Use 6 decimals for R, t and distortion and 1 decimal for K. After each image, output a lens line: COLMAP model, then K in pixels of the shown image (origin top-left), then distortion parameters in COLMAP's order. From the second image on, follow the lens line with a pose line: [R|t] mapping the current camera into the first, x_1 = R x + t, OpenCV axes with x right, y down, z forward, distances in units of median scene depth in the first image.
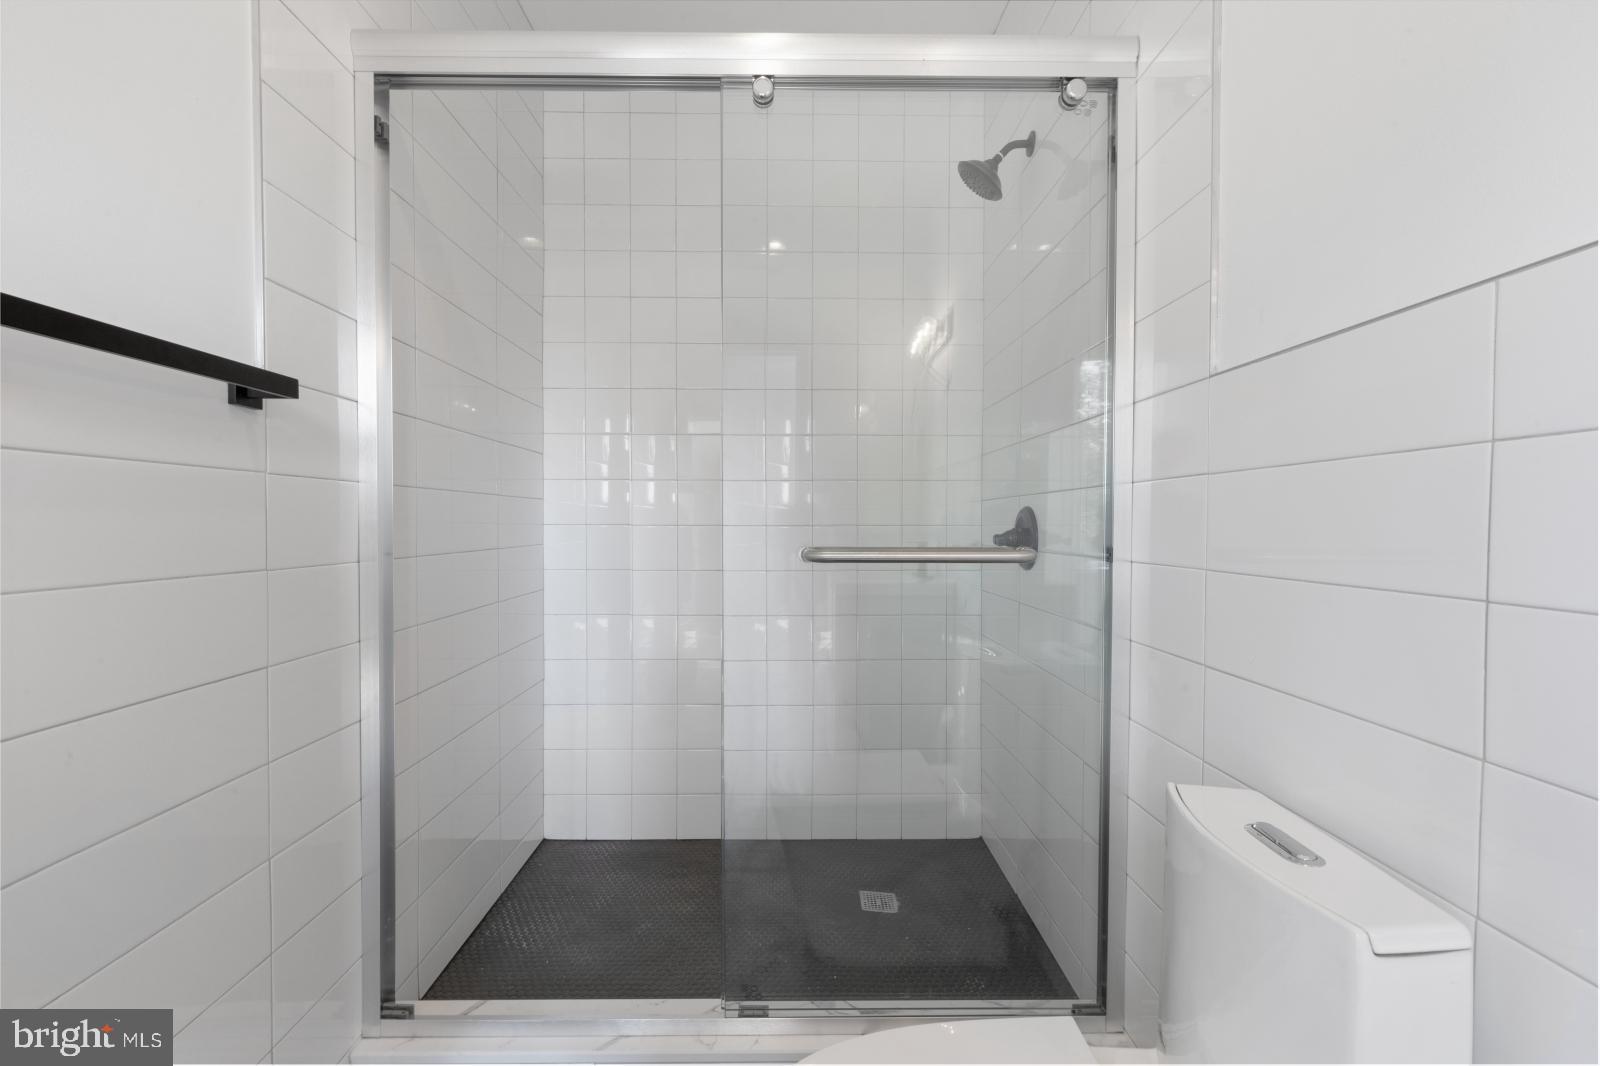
lens RADIAL K [[718.7, 0, 803.0], [0, 718.7, 537.9], [0, 0, 1]] dist [0.000495, -0.001211]
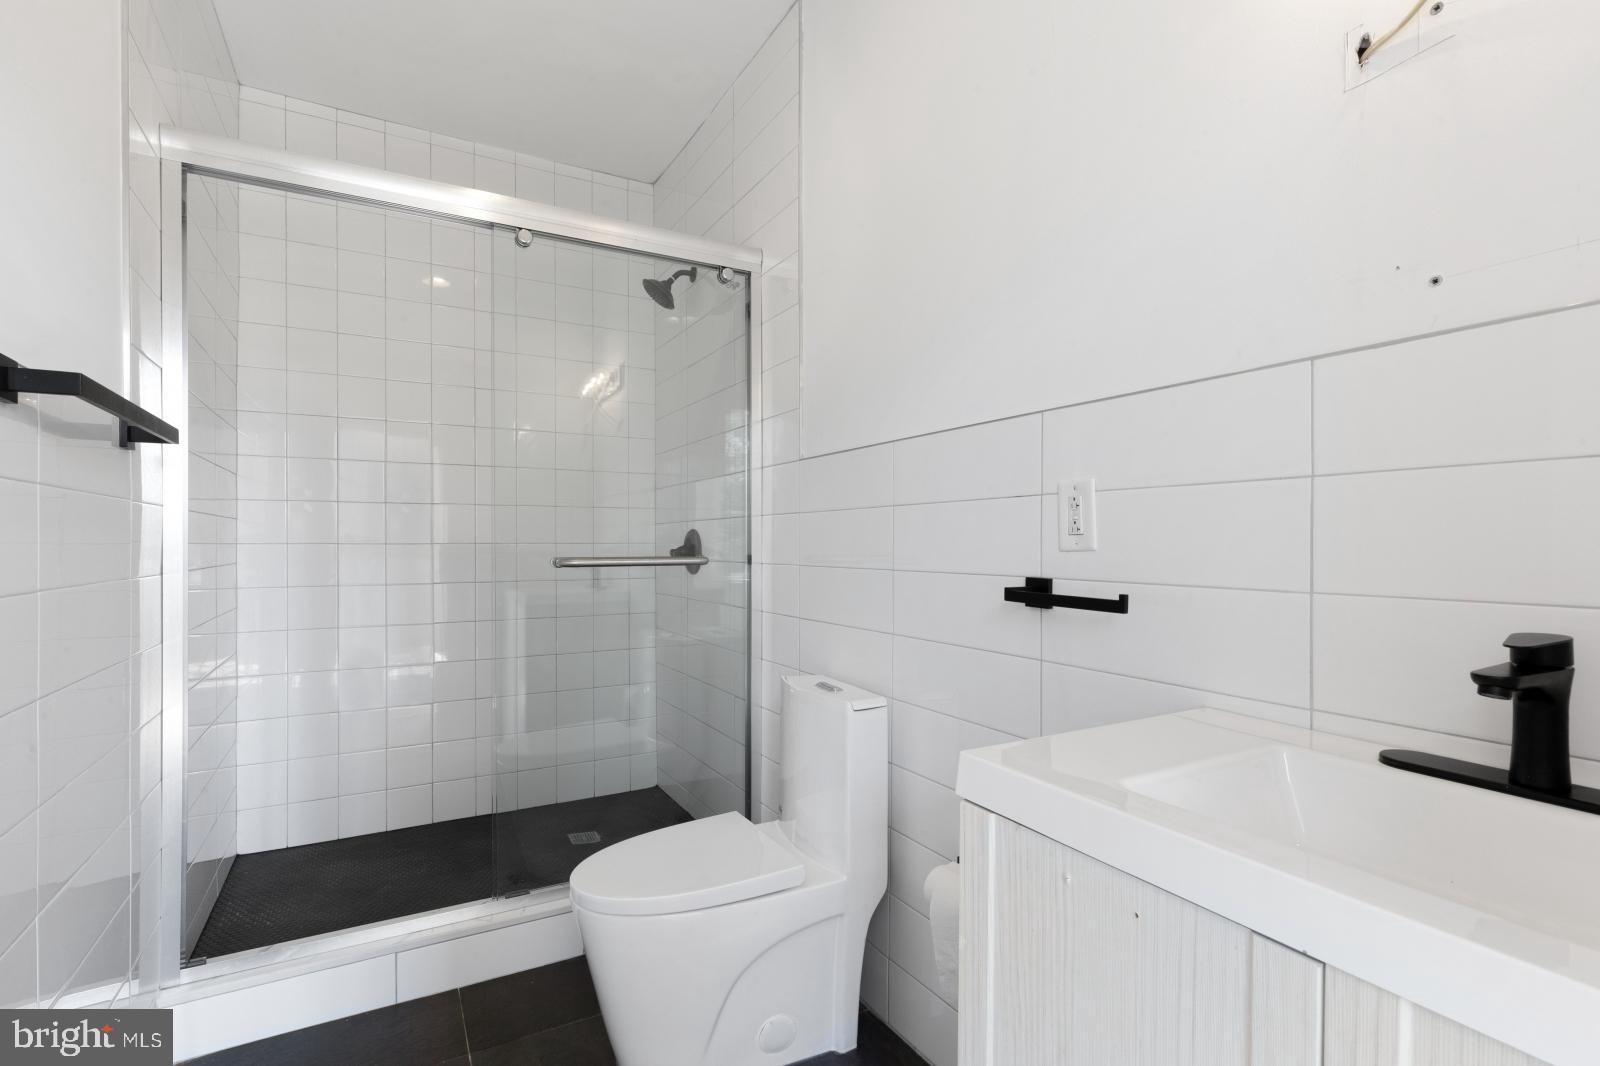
lens RADIAL K [[728.0, 0, 792.3], [0, 728.0, 529.7], [0, 0, 1]] dist [0.002565, -0.000622]
pose [[0.889166, 0.004477, 0.457563, -0.165983], [0.013243, 0.999282, -0.035512, 0.009974], [-0.457394, 0.037635, 0.888468, -0.350695]]
